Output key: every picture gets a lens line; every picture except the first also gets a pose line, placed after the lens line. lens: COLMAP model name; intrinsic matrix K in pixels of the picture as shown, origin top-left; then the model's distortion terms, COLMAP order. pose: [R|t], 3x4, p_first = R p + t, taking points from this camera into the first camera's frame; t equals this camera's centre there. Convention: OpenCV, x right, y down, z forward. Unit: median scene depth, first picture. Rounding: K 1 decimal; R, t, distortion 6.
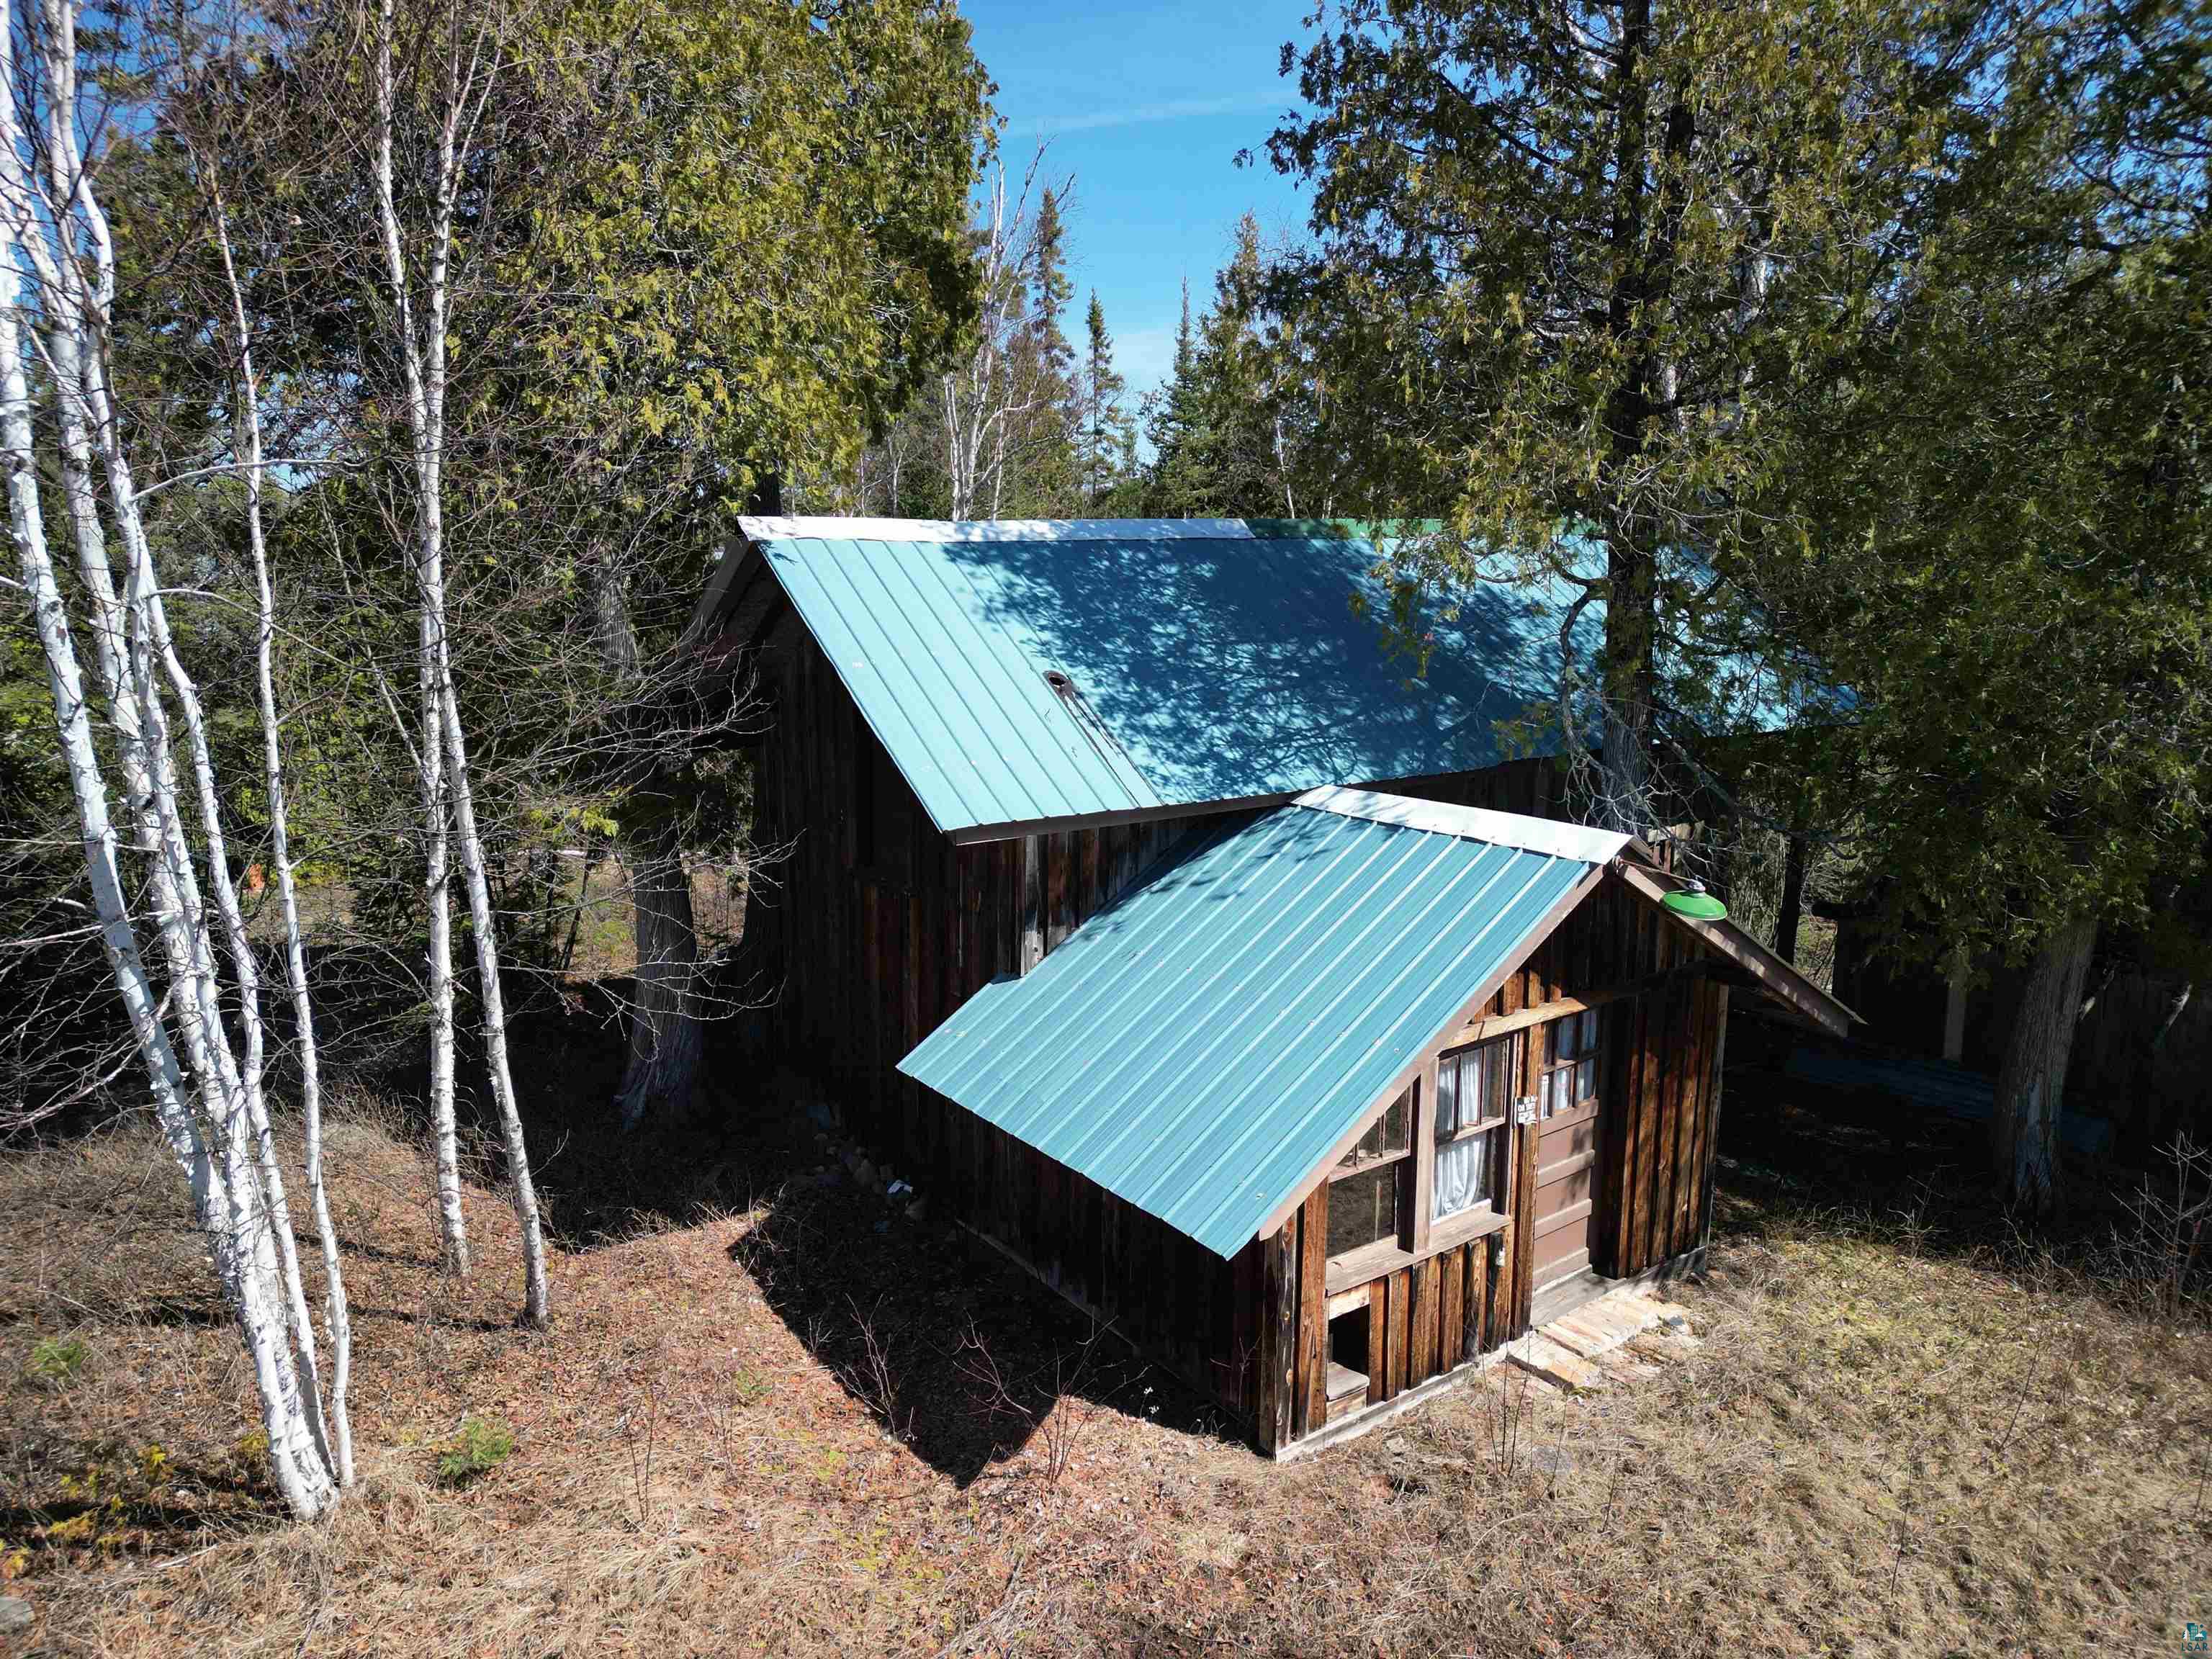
lens RADIAL K [[1539.3, 0, 1099.7], [0, 1539.3, 840.8], [0, 0, 1]] dist [0.076305, -0.080517]
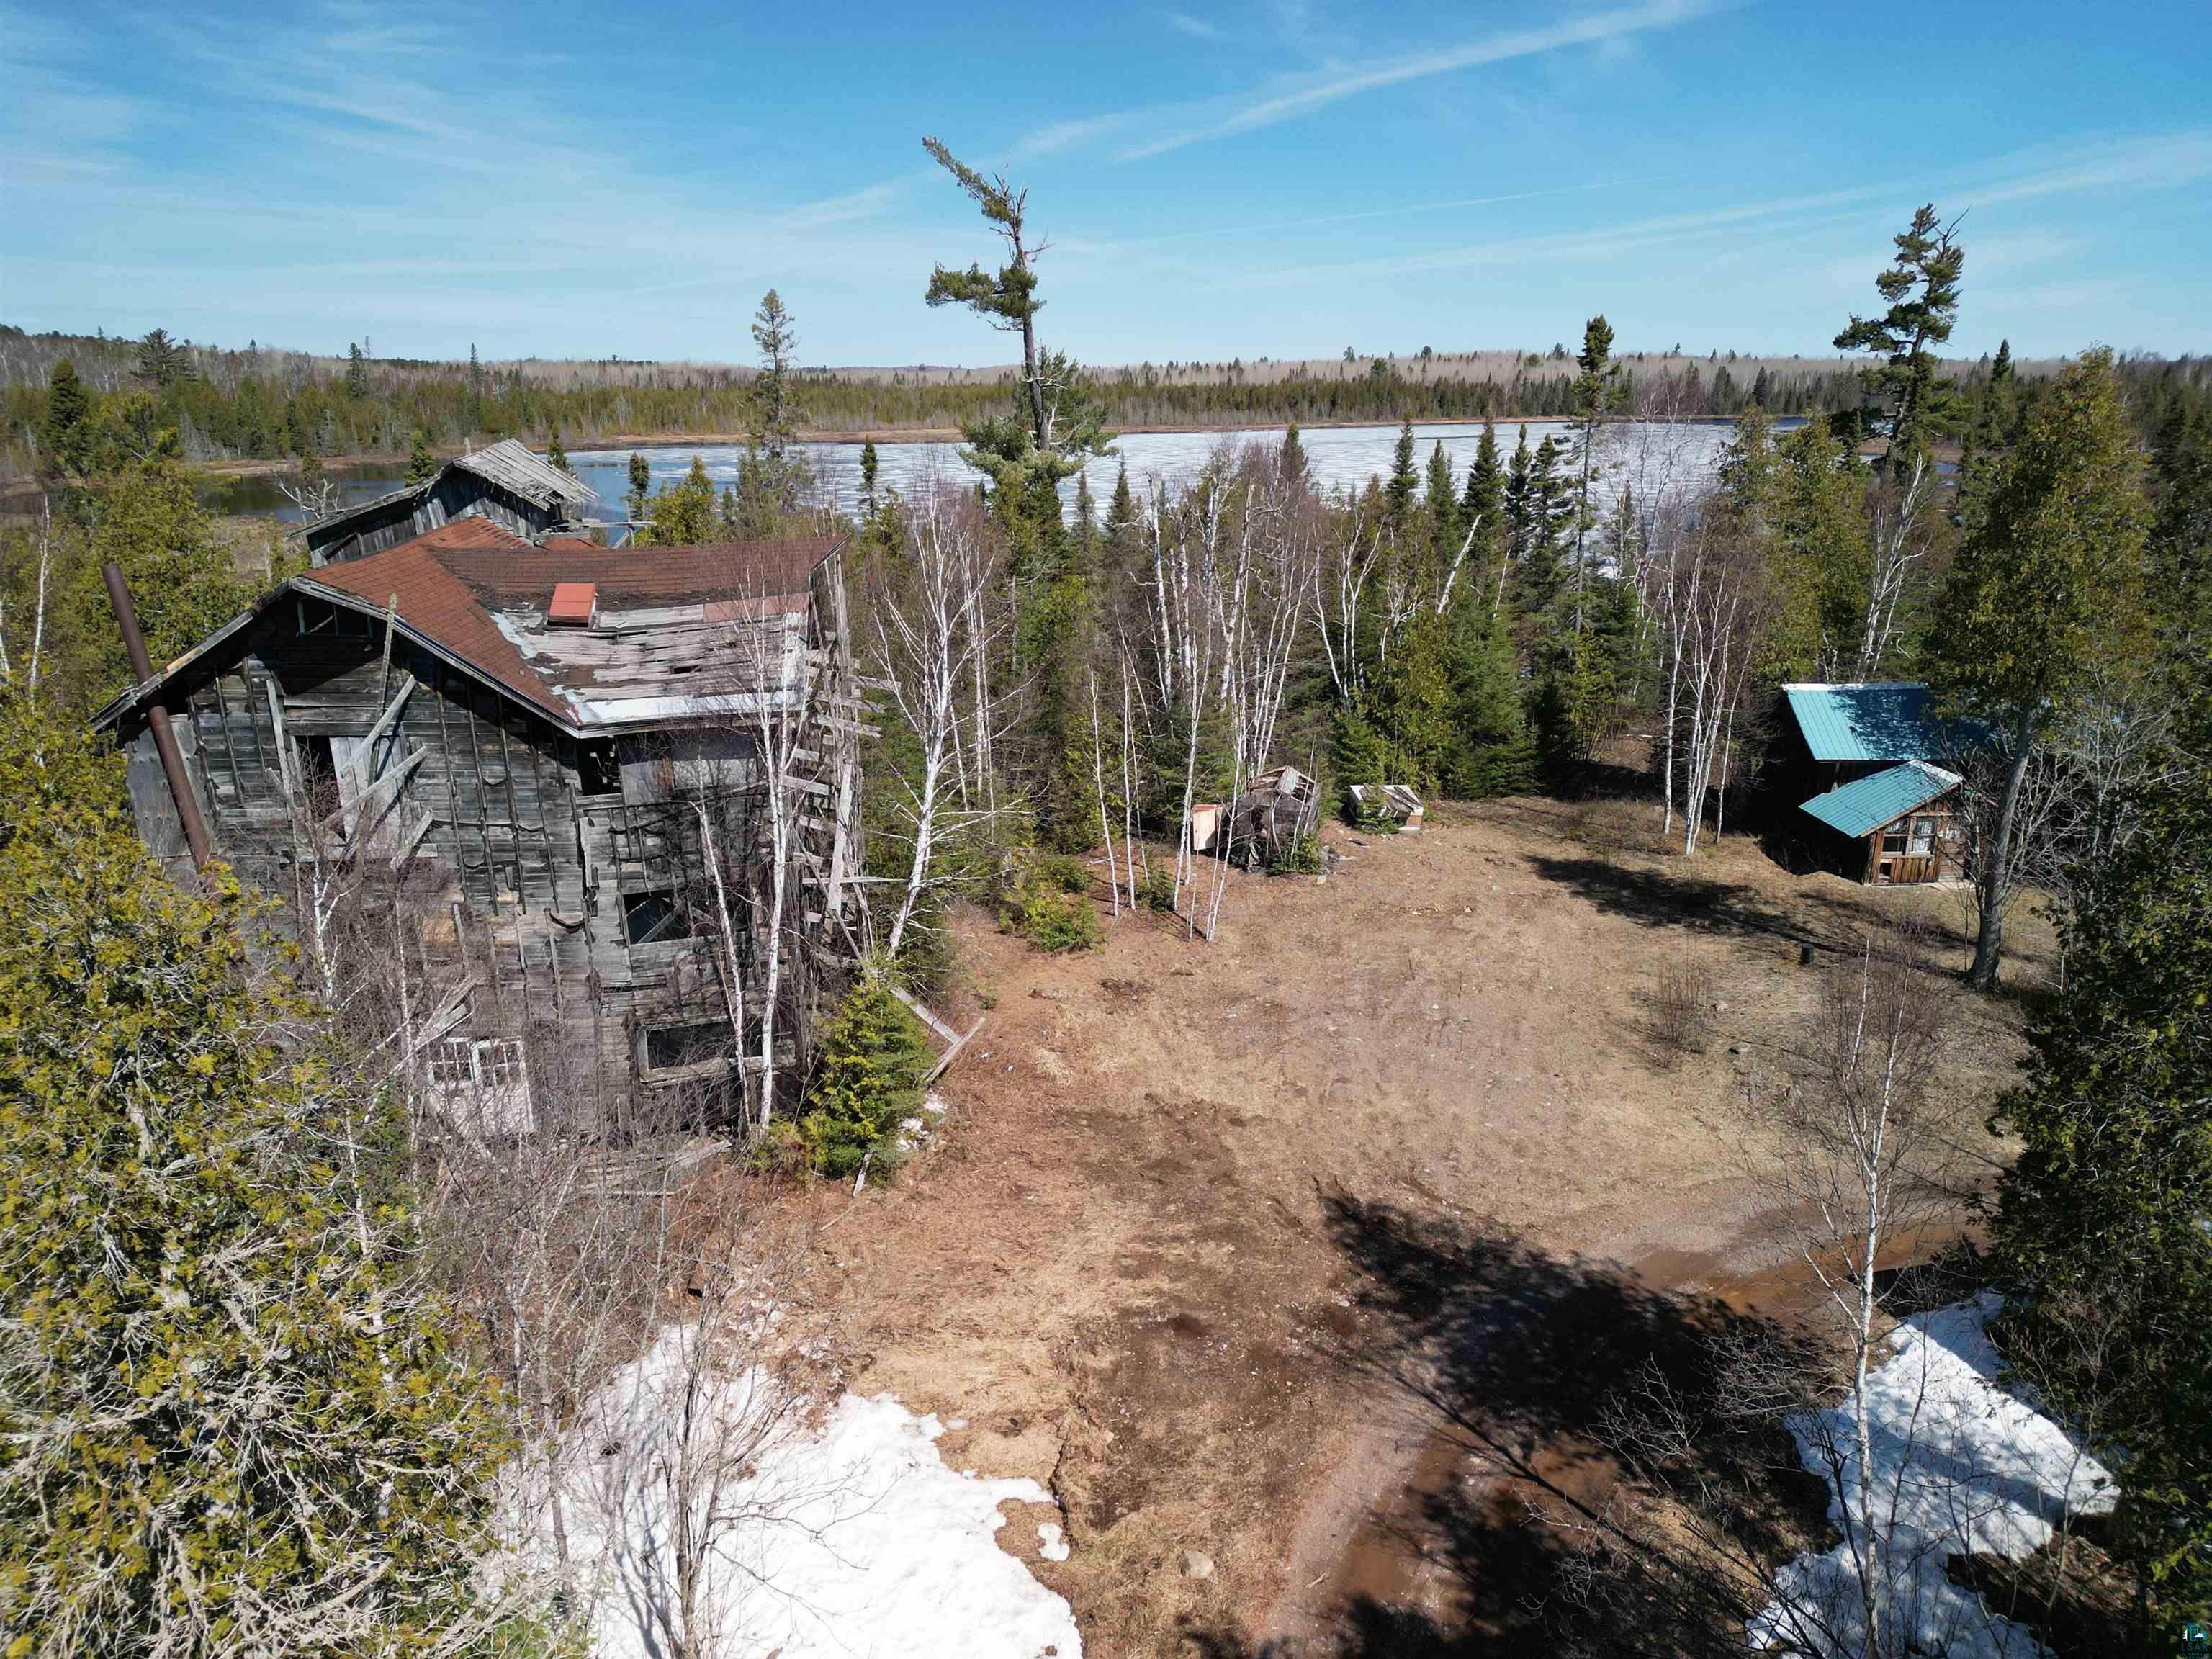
lens RADIAL K [[1539.3, 0, 1099.7], [0, 1539.3, 840.8], [0, 0, 1]] dist [0.076305, -0.080517]
pose [[0.831158, 0.165160, -0.530942, 0.693852], [-0.113951, 0.985196, 0.128080, -0.126231], [0.544235, -0.045953, 0.837673, -4.497198]]
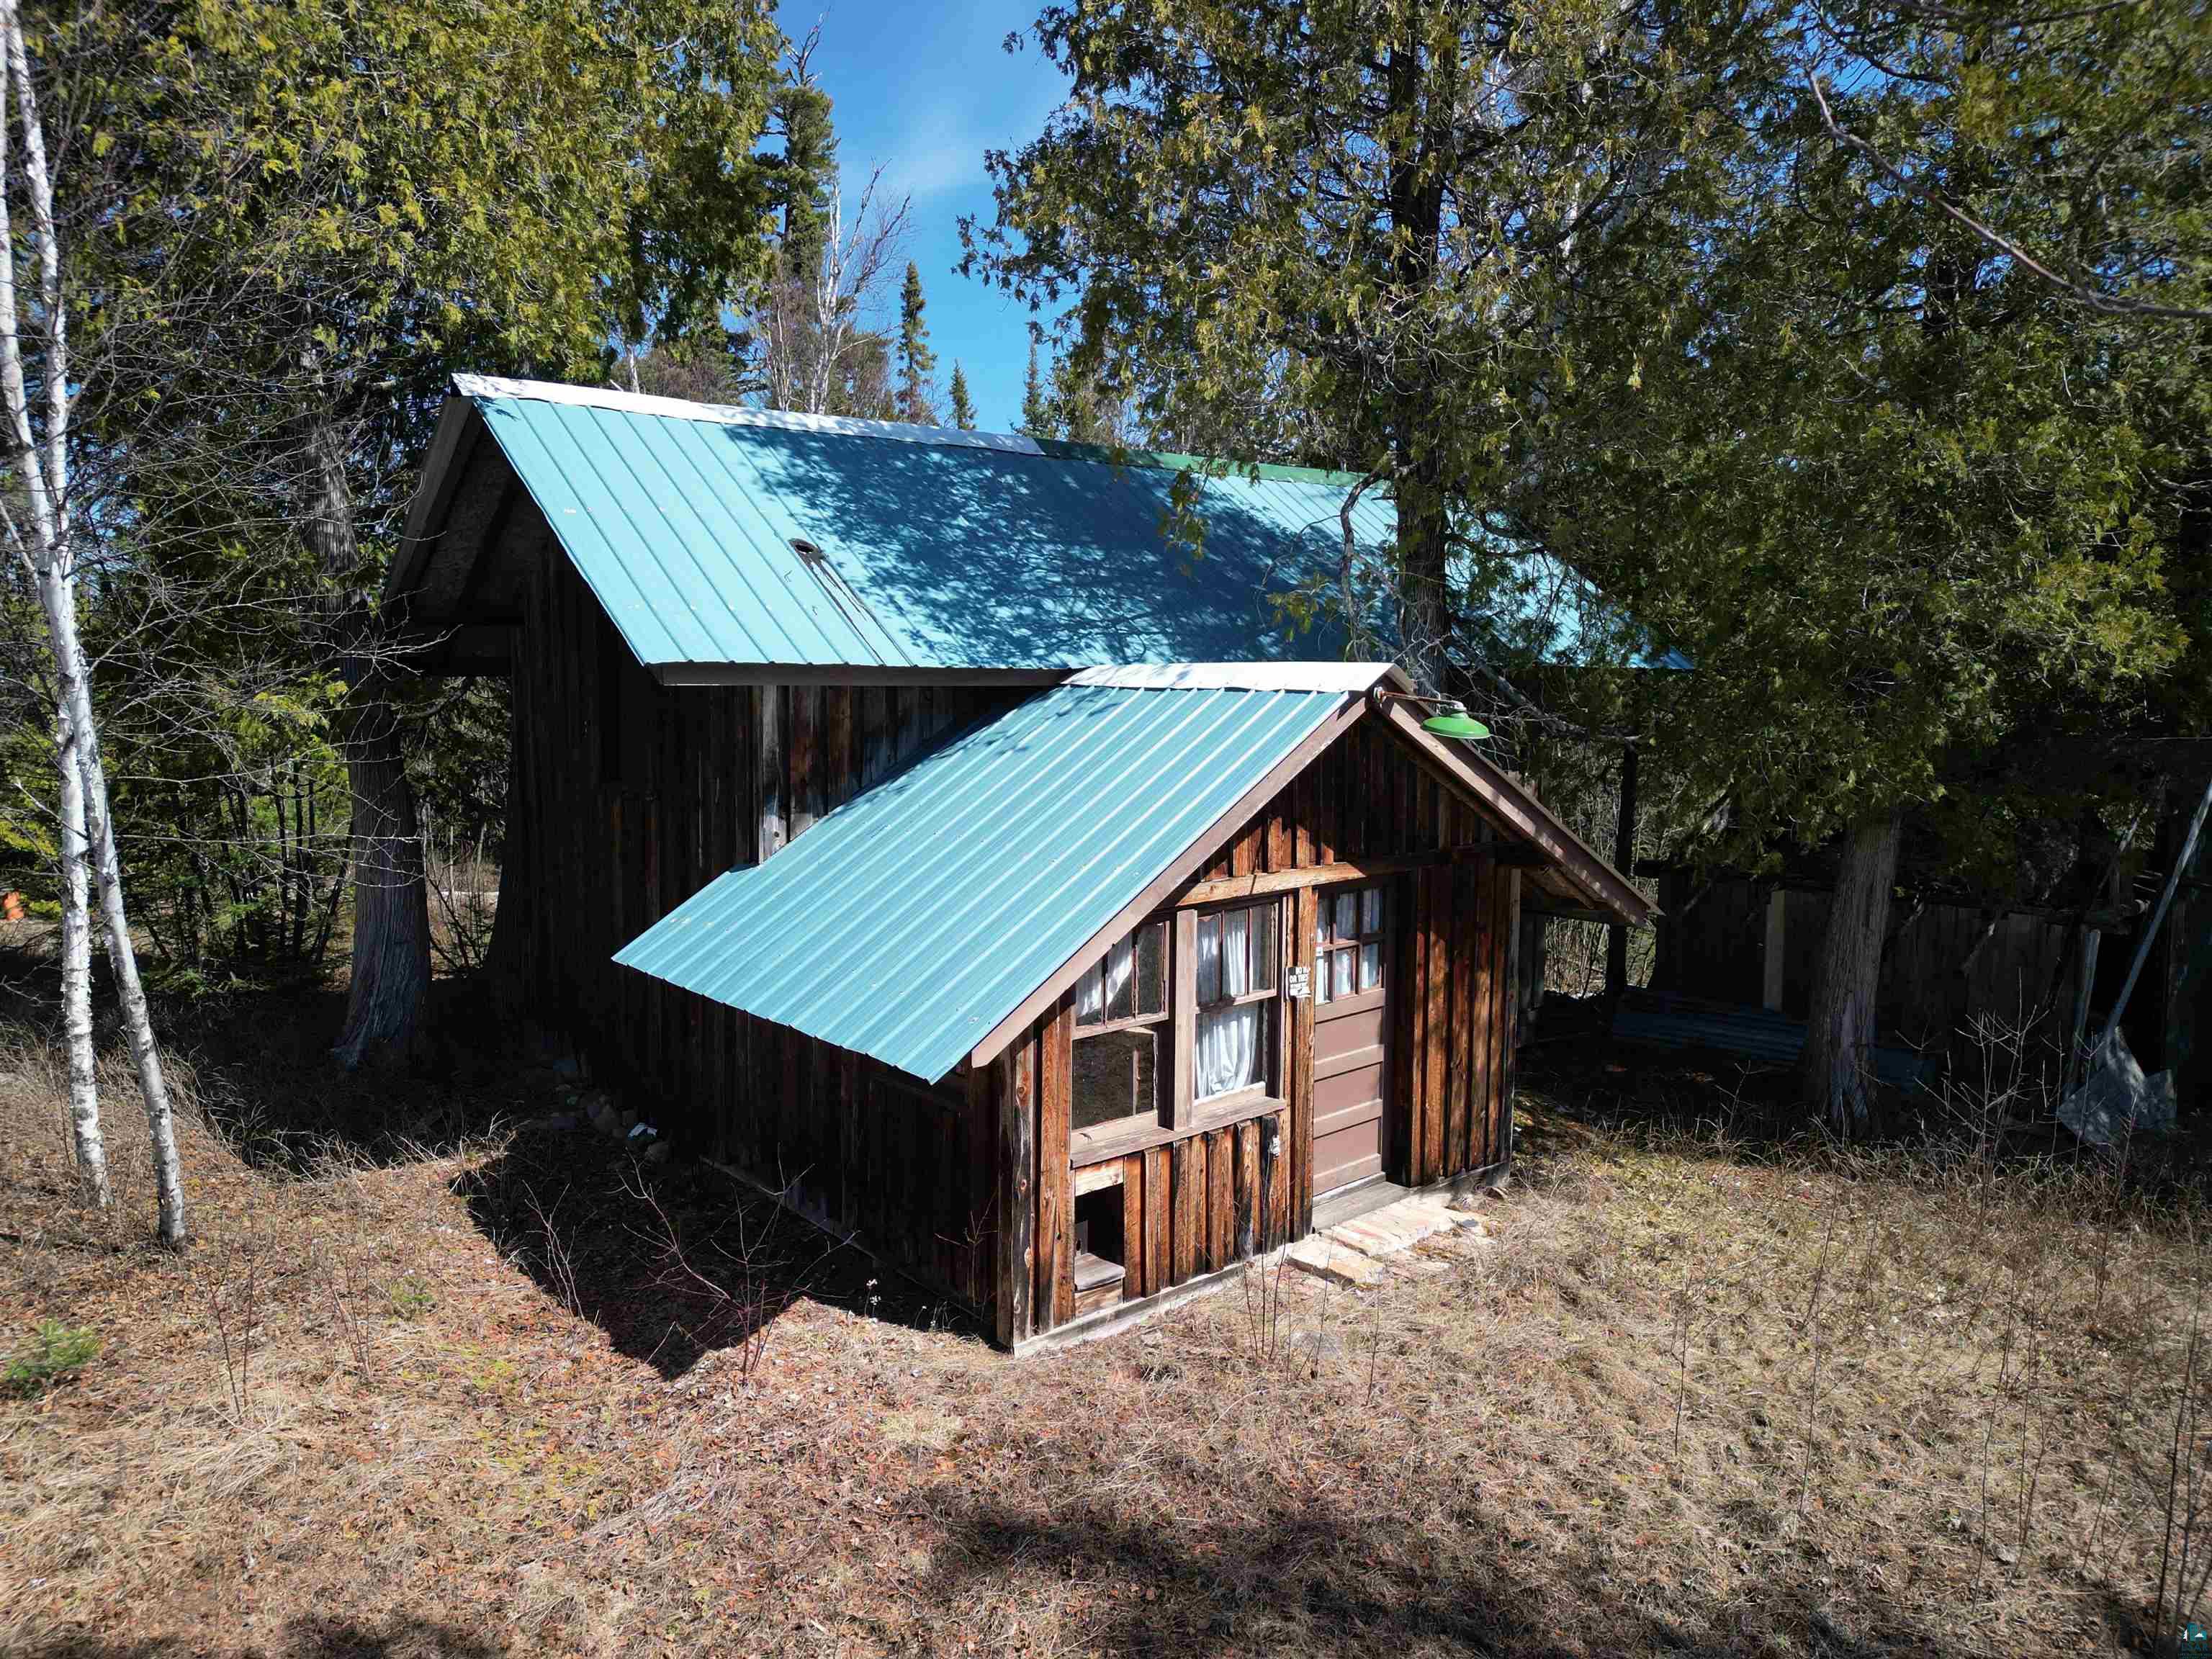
lens RADIAL K [[1550.2, 0, 1103.6], [0, 1550.2, 835.0], [0, 0, 1]] dist [0.069126, -0.072541]
pose [[0.997541, -0.004880, 0.069922, 0.095267], [0.010431, 0.996801, -0.079242, 0.160124], [-0.069311, 0.079777, 0.994400, 0.079593]]
